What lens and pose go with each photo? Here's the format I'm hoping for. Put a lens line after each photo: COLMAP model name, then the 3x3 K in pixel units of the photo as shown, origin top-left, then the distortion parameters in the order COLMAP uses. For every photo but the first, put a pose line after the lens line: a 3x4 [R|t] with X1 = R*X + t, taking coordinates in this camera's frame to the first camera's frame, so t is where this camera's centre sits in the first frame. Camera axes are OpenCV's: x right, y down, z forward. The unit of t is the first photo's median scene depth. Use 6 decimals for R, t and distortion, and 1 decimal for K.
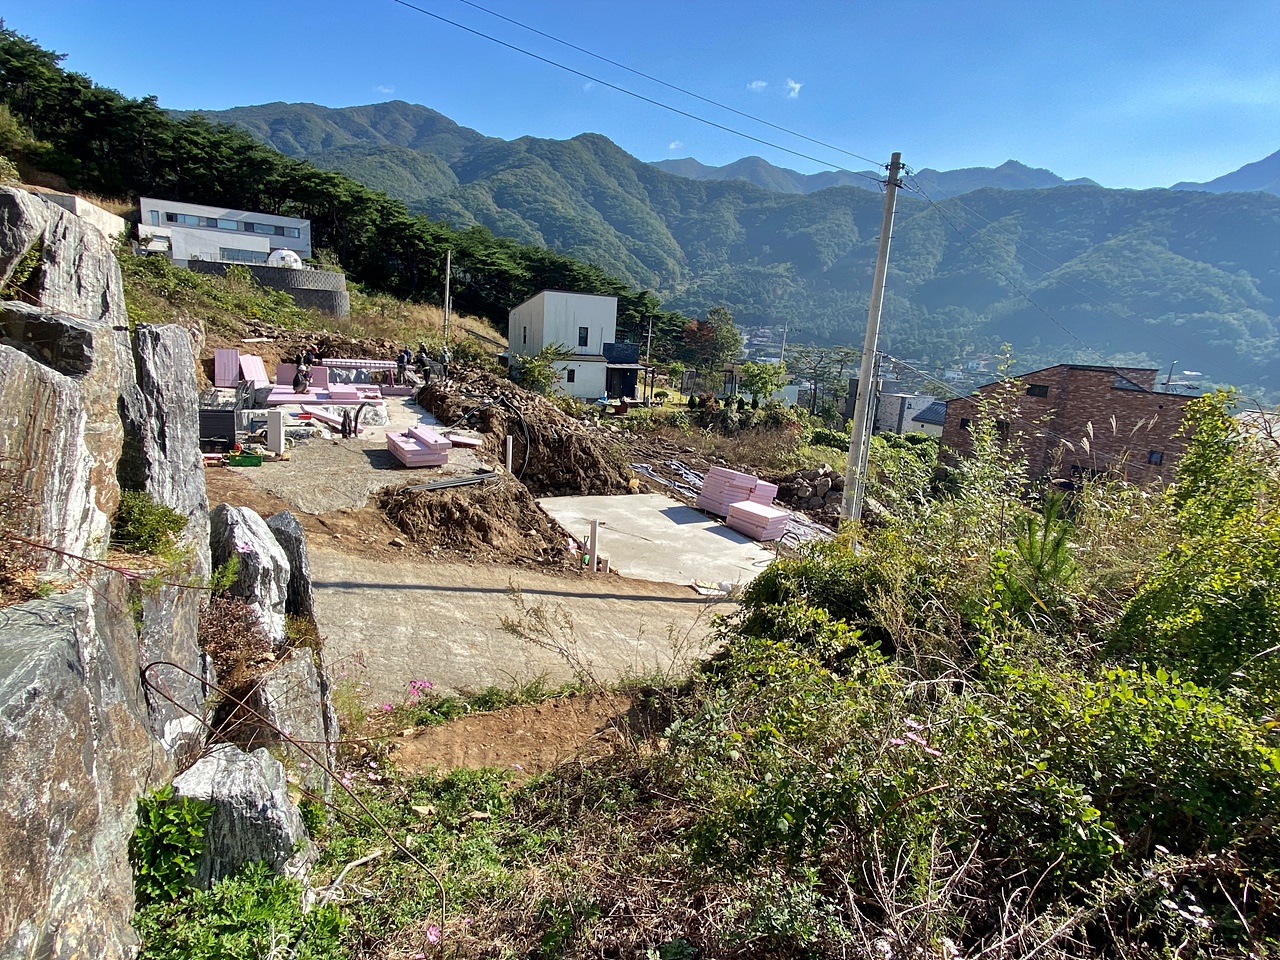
lens RADIAL K [[712.7, 0, 637.1], [0, 712.7, 483.3], [0, 0, 1]] dist [0.048484, -0.047762]
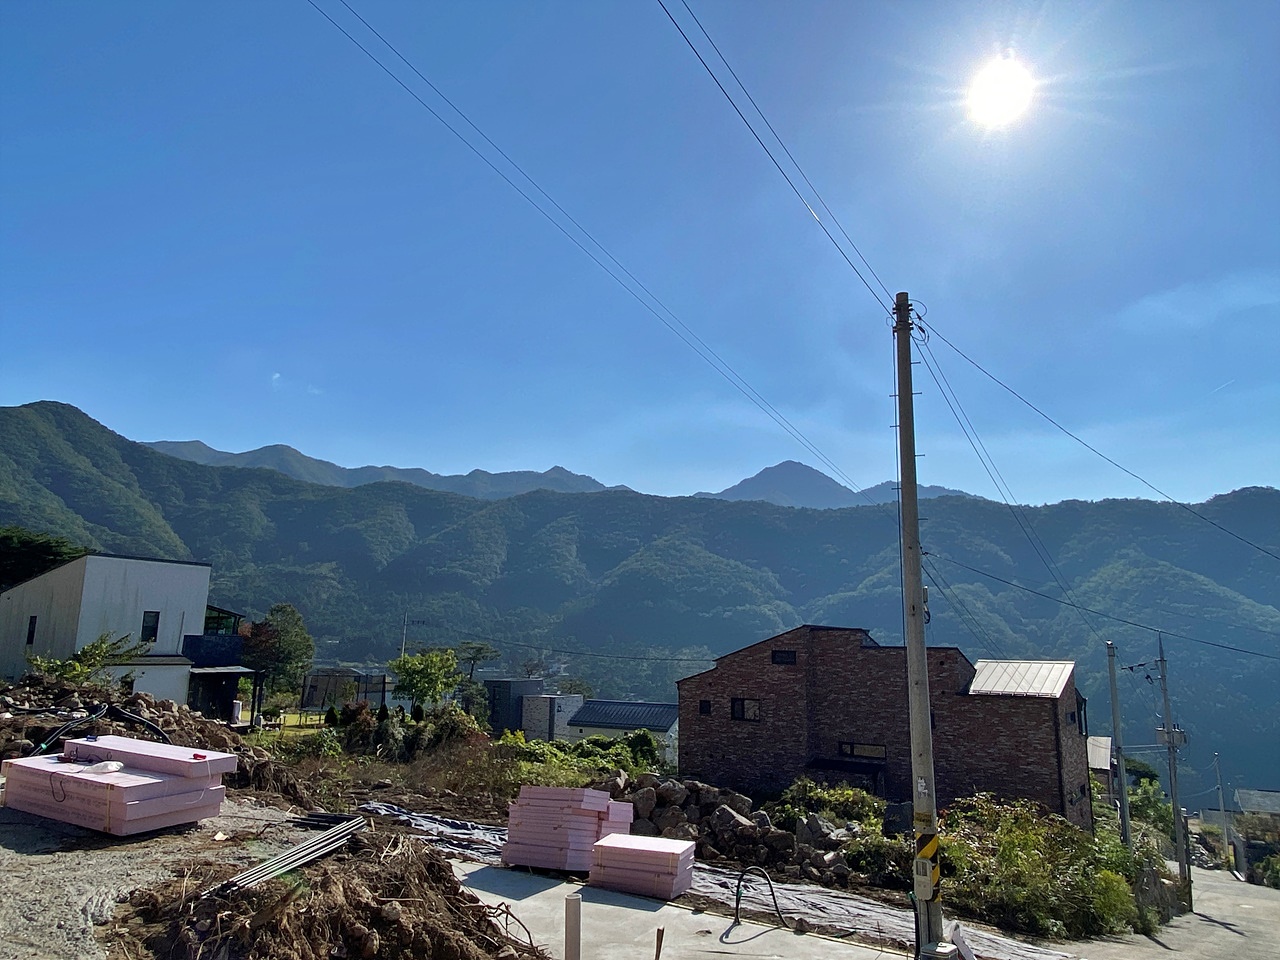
lens RADIAL K [[854.6, 0, 635.9], [0, 854.6, 477.9], [0, 0, 1]] dist [0.043260, -0.033188]
pose [[0.854976, 0.048788, 0.516367, -0.154073], [0.155561, 0.925612, -0.345026, 0.000190], [-0.494789, 0.375316, 0.783787, 0.212993]]
